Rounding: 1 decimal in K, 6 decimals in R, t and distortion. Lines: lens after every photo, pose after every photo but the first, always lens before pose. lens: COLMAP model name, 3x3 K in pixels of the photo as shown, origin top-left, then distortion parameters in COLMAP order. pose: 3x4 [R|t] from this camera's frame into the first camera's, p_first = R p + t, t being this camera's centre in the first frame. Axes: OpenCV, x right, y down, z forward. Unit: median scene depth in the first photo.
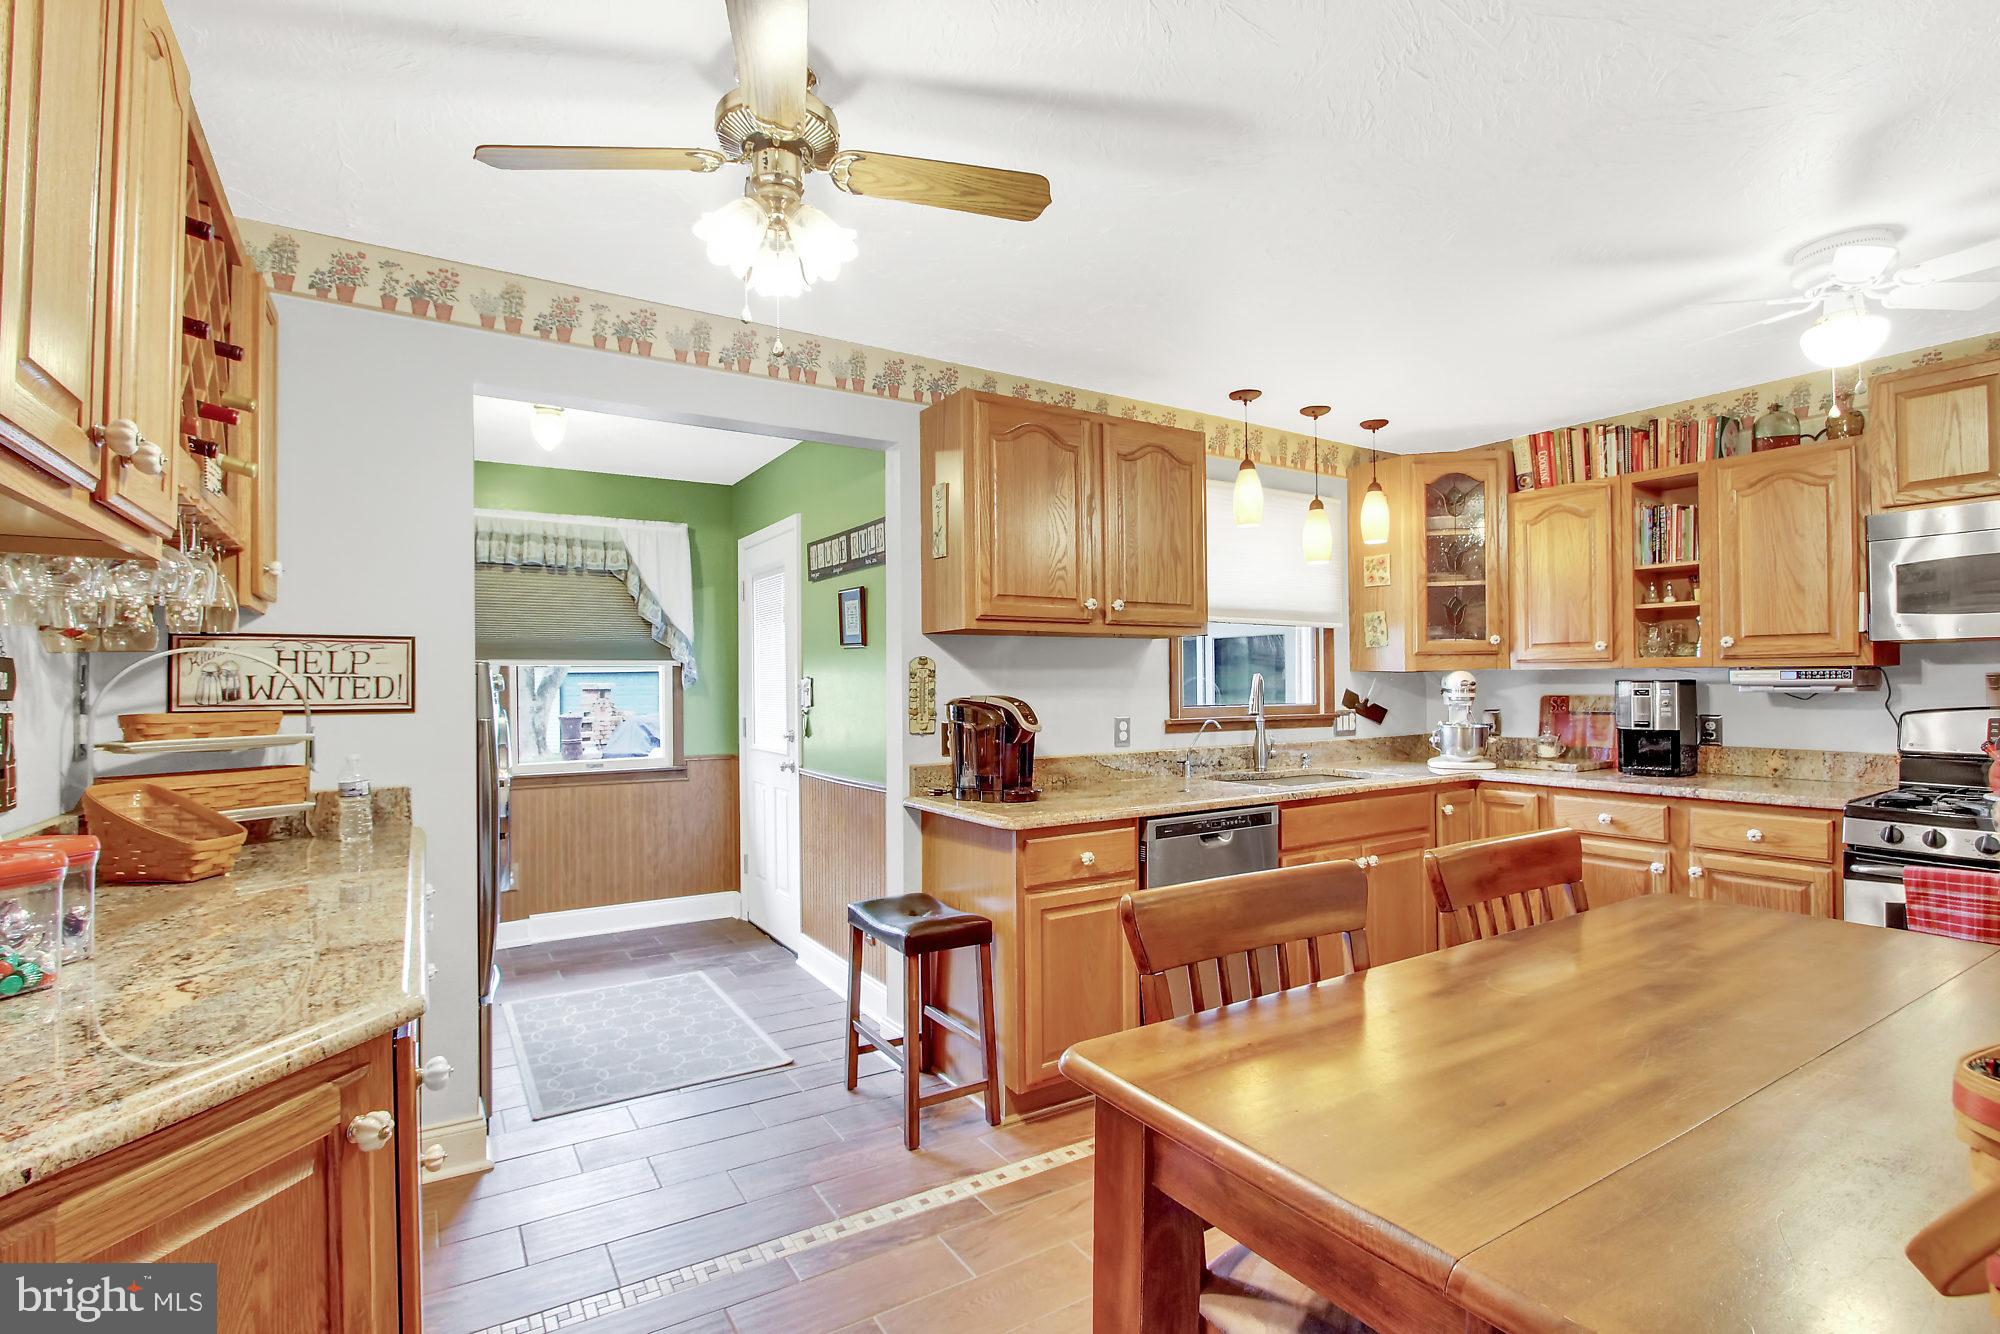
lens RADIAL K [[919.2, 0, 946.8], [0, 919.2, 667.8], [0, 0, 1]] dist [-0.030326, -0.000003]
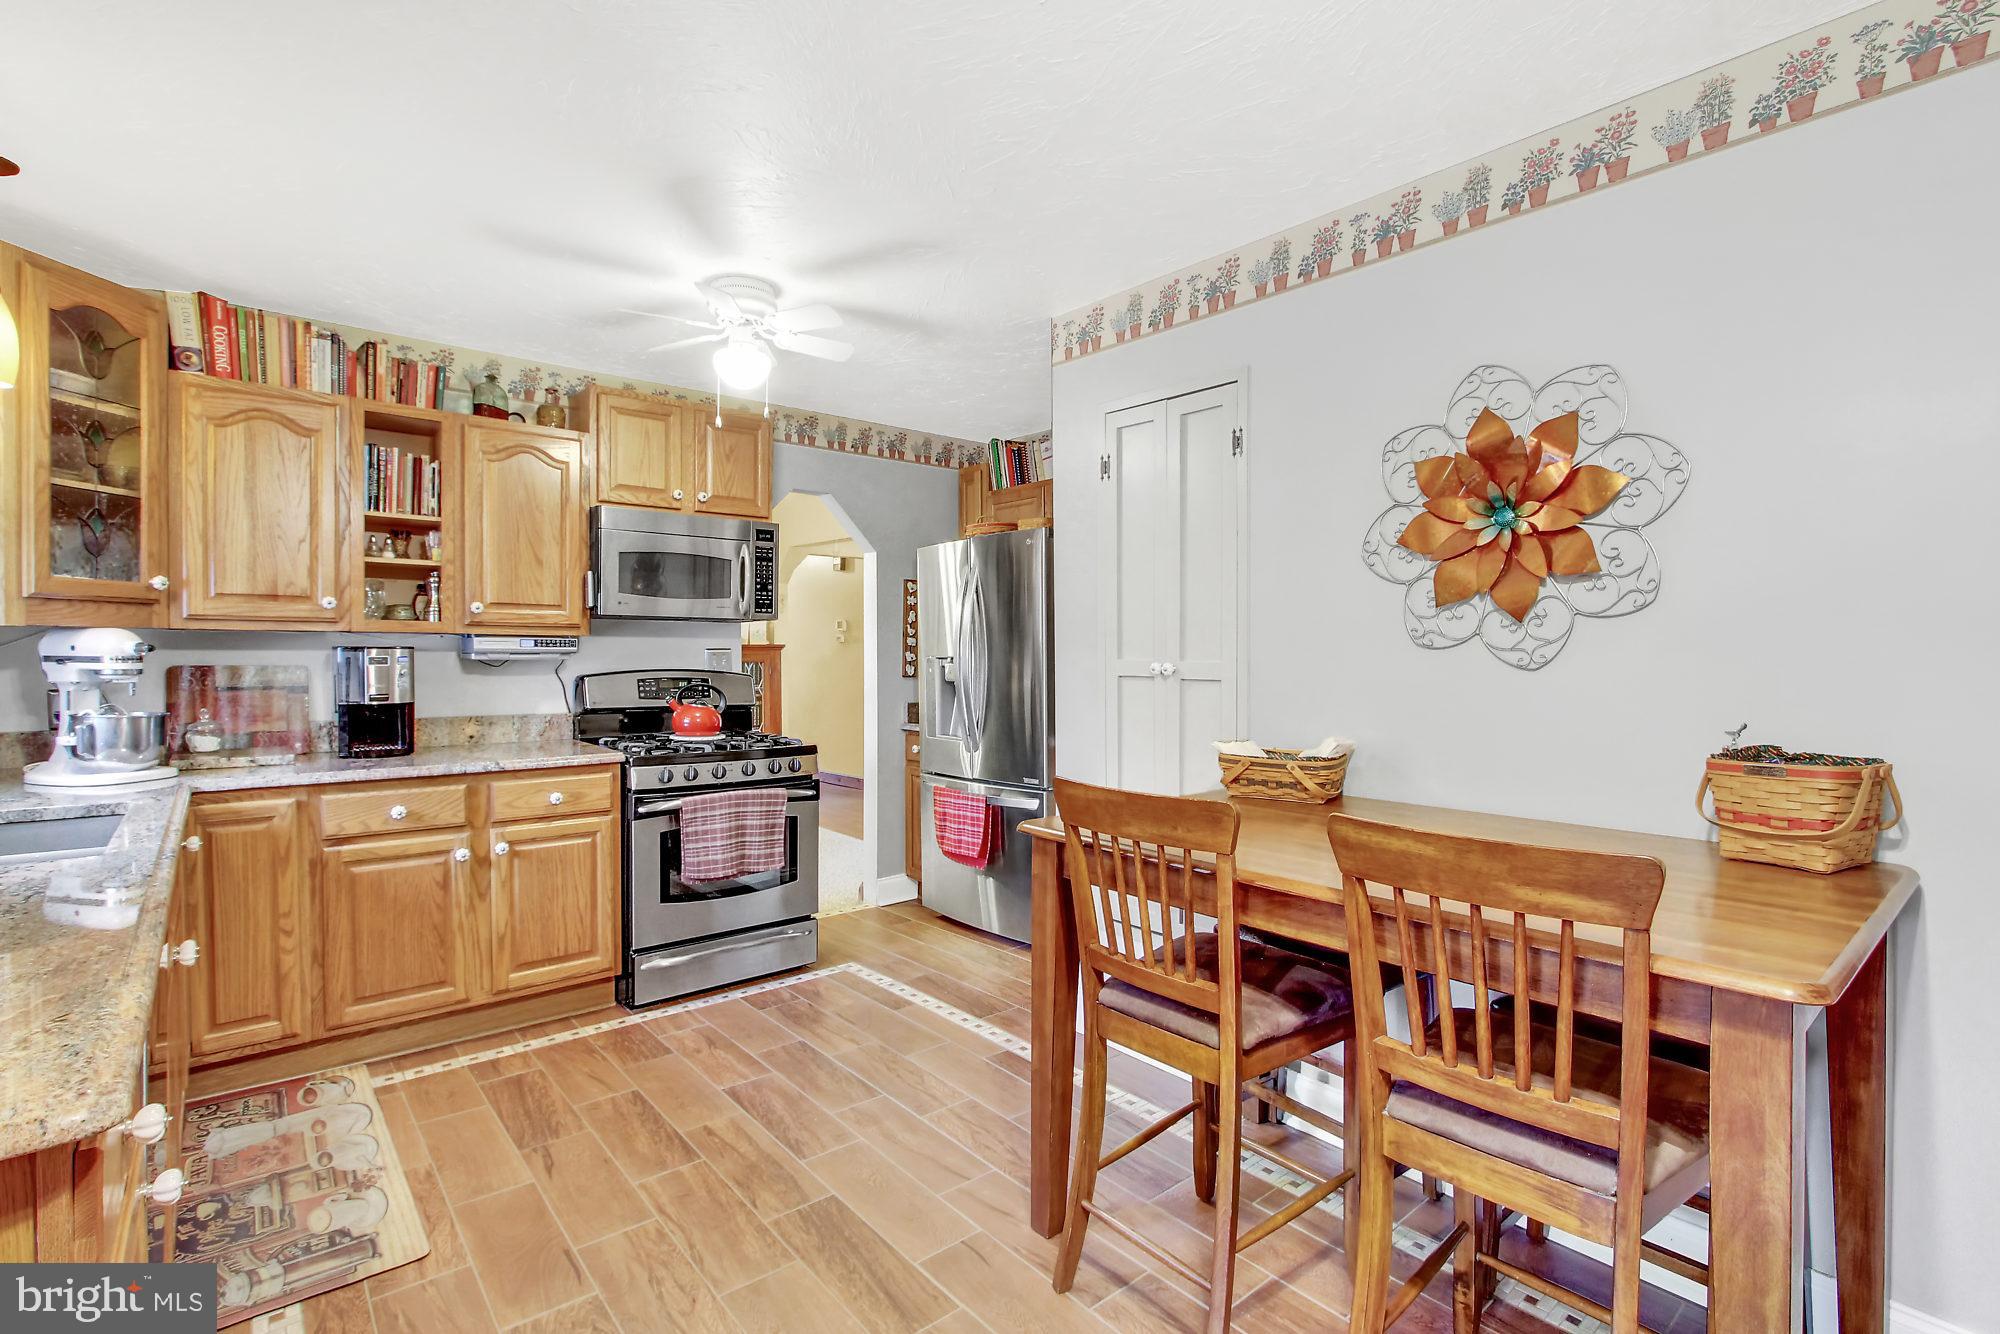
lens RADIAL K [[937.4, 0, 1006.3], [0, 937.4, 655.2], [0, 0, 1]] dist [-0.001183, -0.000394]
pose [[-0.184023, 0.001796, 0.982920, -0.345120], [-0.018103, 0.999823, -0.005216, 0.026484], [-0.982755, -0.018754, -0.183958, 0.957126]]
